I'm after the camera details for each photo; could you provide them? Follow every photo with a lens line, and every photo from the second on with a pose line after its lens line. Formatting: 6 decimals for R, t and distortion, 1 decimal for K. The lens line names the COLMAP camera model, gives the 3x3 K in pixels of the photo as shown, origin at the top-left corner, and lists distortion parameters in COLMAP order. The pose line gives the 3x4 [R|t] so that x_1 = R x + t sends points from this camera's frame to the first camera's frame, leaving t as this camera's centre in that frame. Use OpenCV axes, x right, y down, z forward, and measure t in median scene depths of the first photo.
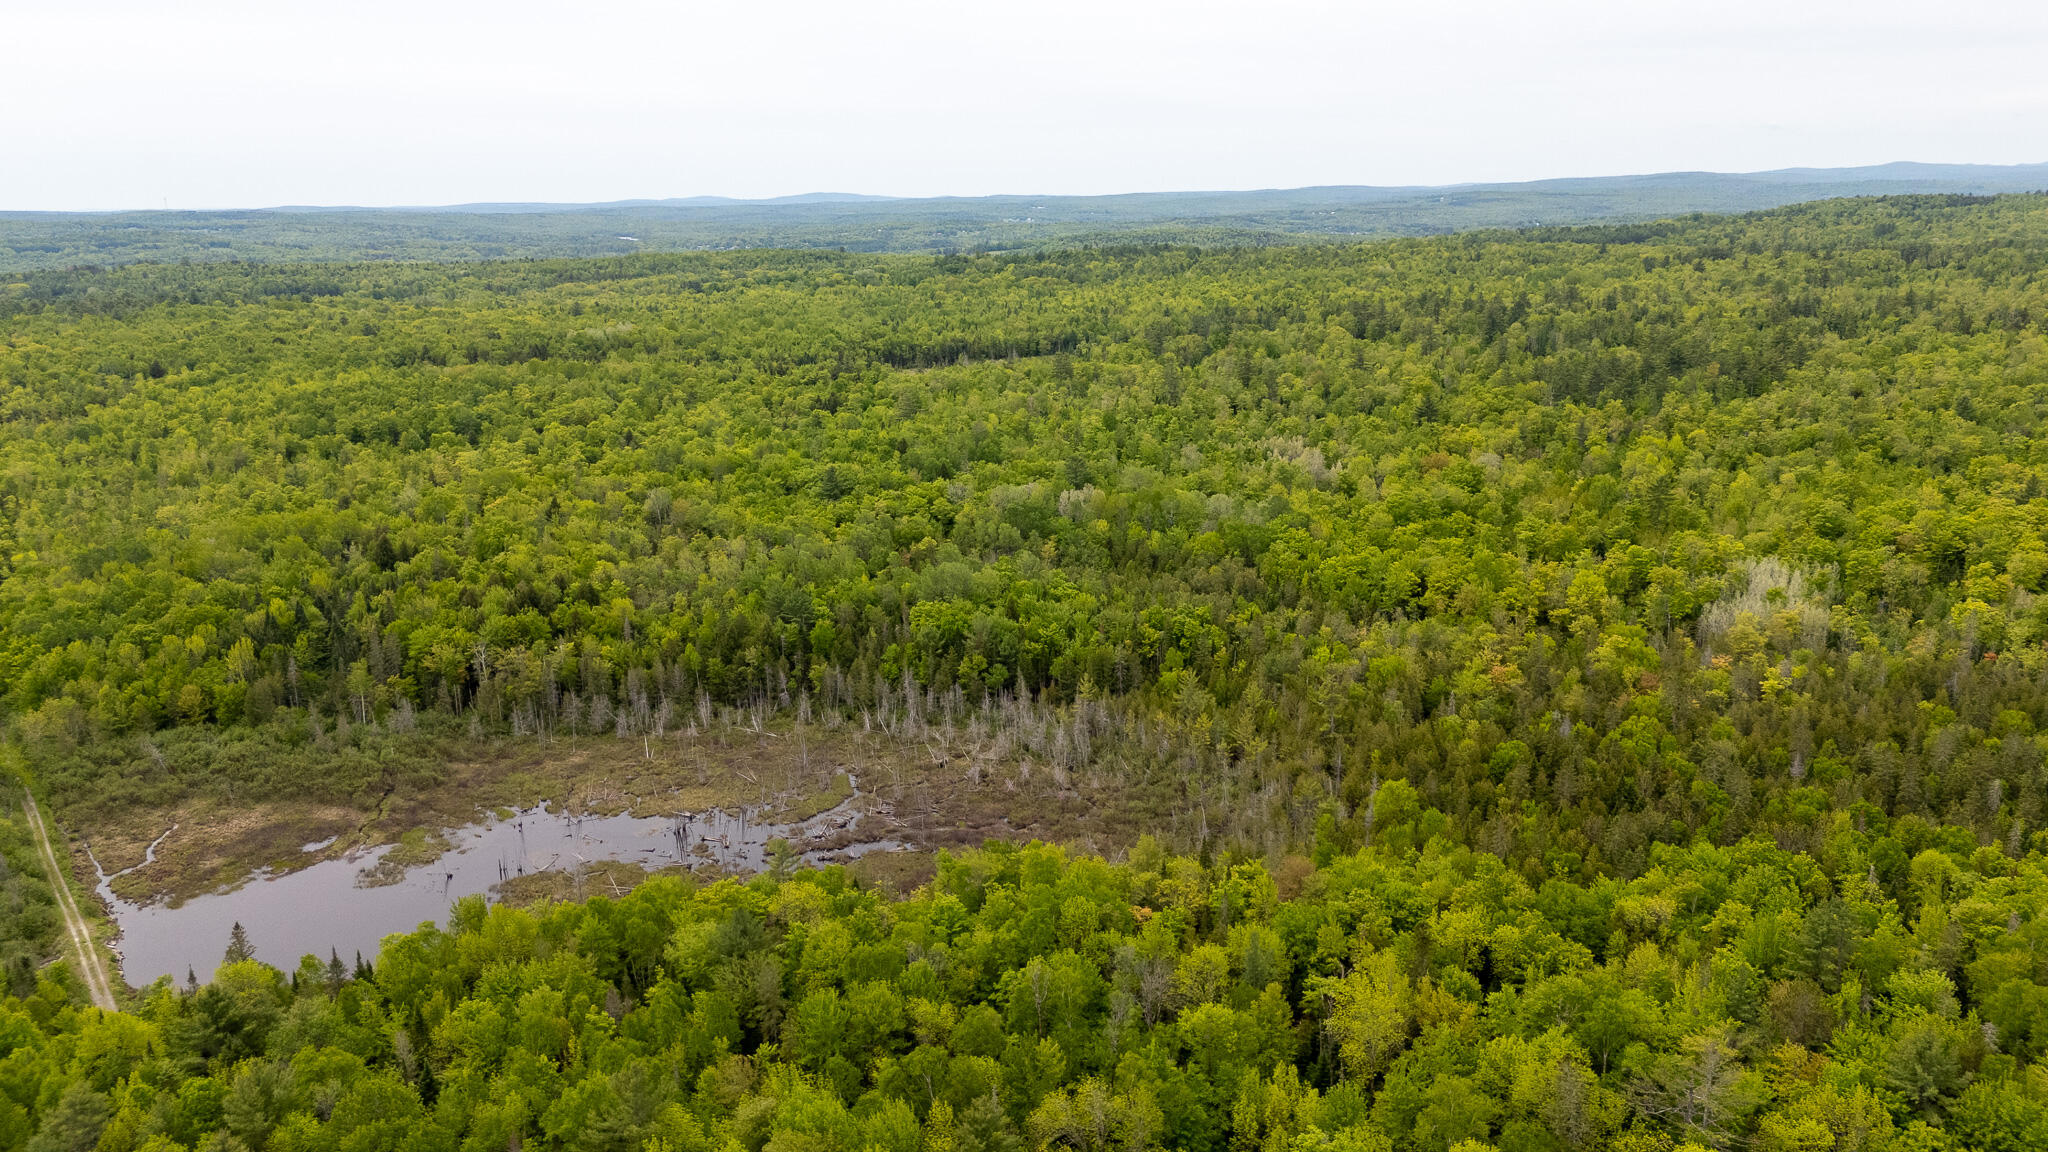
lens RADIAL K [[1491.0, 0, 1029.5], [0, 1491.0, 579.9], [0, 0, 1]] dist [0.081843, -0.081998]
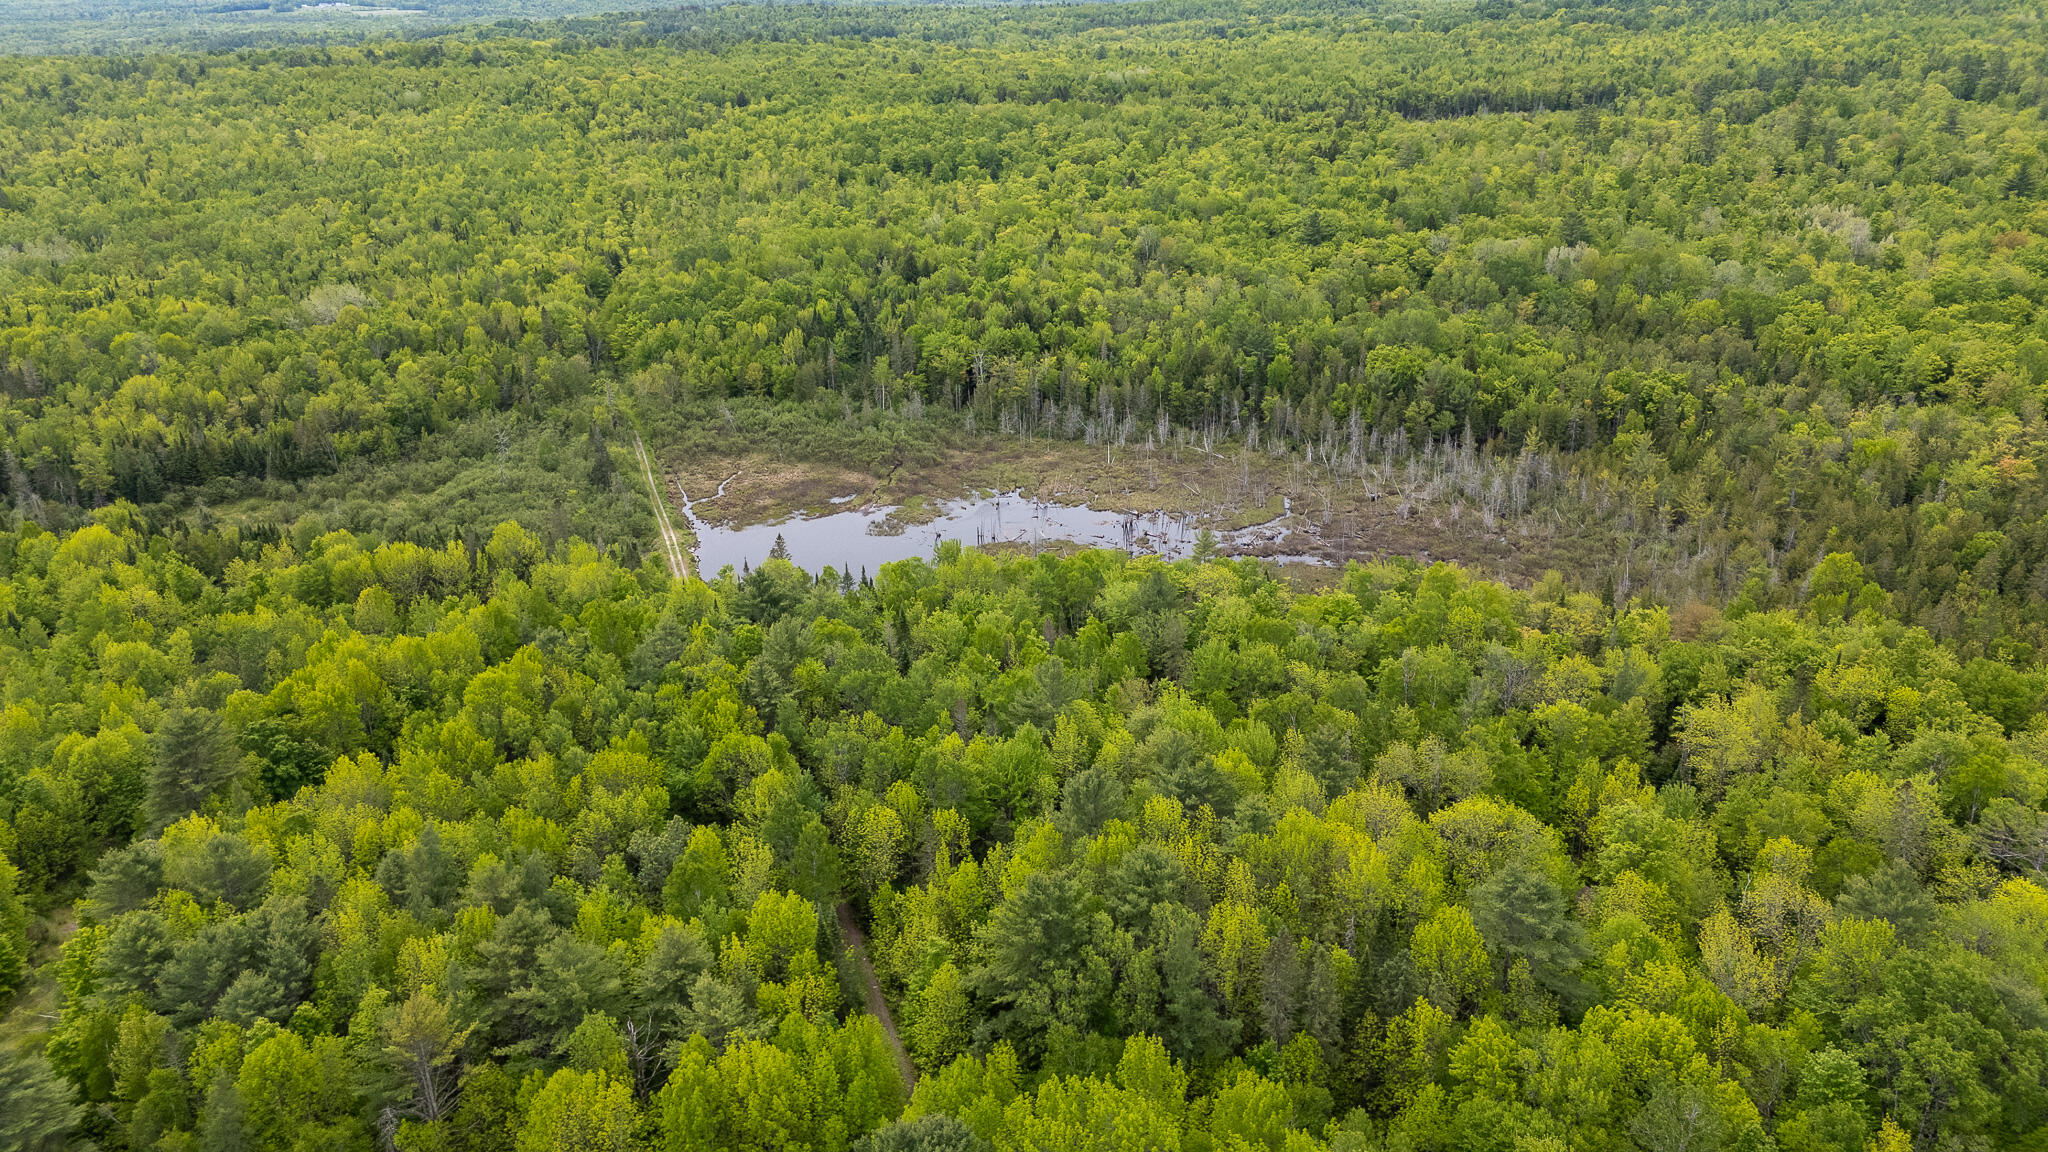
lens RADIAL K [[1491.0, 0, 1029.5], [0, 1491.0, 579.9], [0, 0, 1]] dist [0.081843, -0.081998]
pose [[0.943190, 0.129854, -0.305828, 0.038396], [-0.081864, 0.982912, 0.164868, 0.024060], [0.322011, -0.130466, 0.937703, -0.067610]]
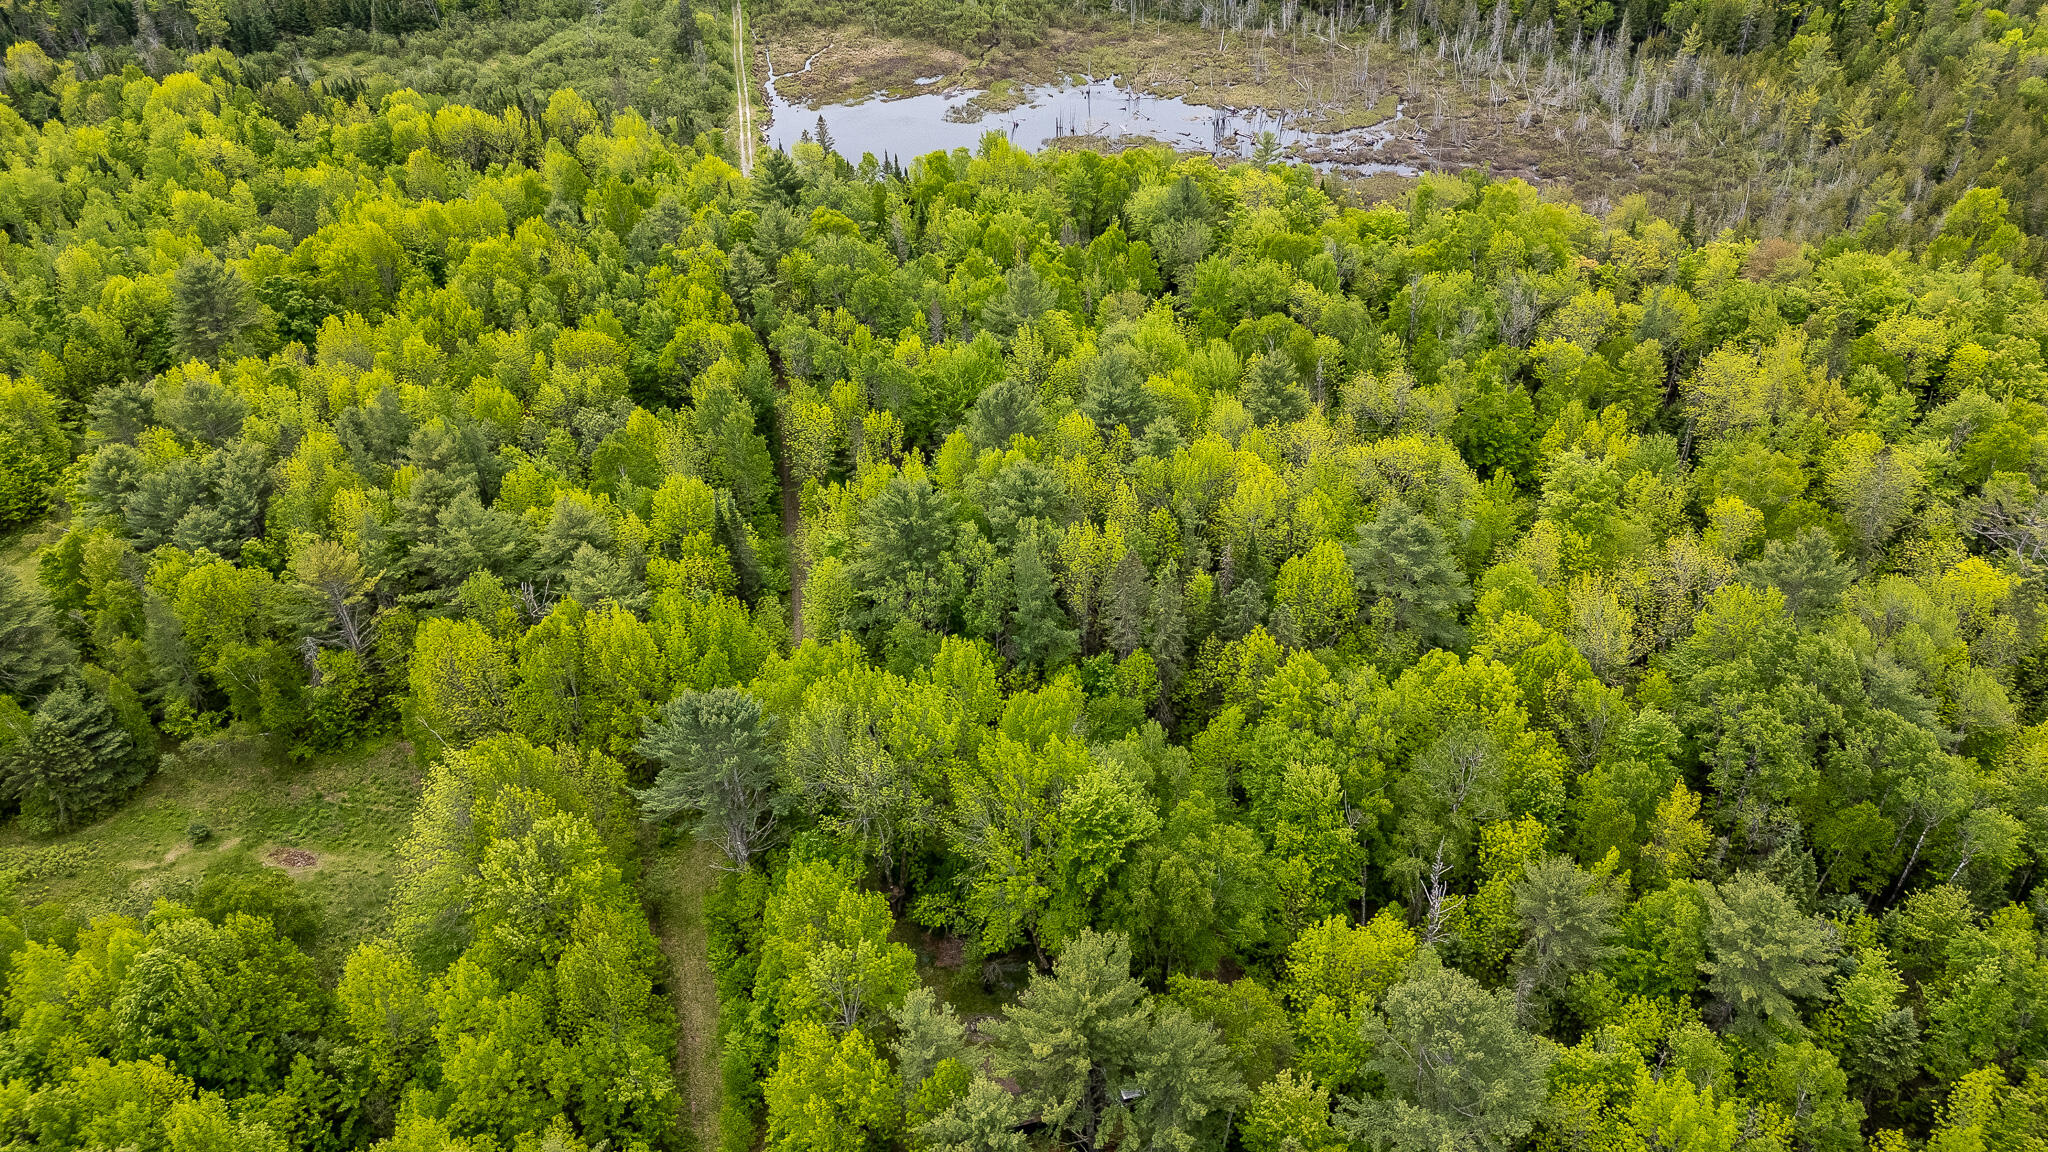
lens RADIAL K [[1499.1, 0, 1031.4], [0, 1499.1, 570.9], [0, 0, 1]] dist [0.044536, -0.004786]
pose [[0.881637, 0.280776, -0.379317, 0.117259], [-0.104843, 0.900203, 0.422660, 0.014682], [0.460135, -0.332864, 0.823090, -0.029512]]
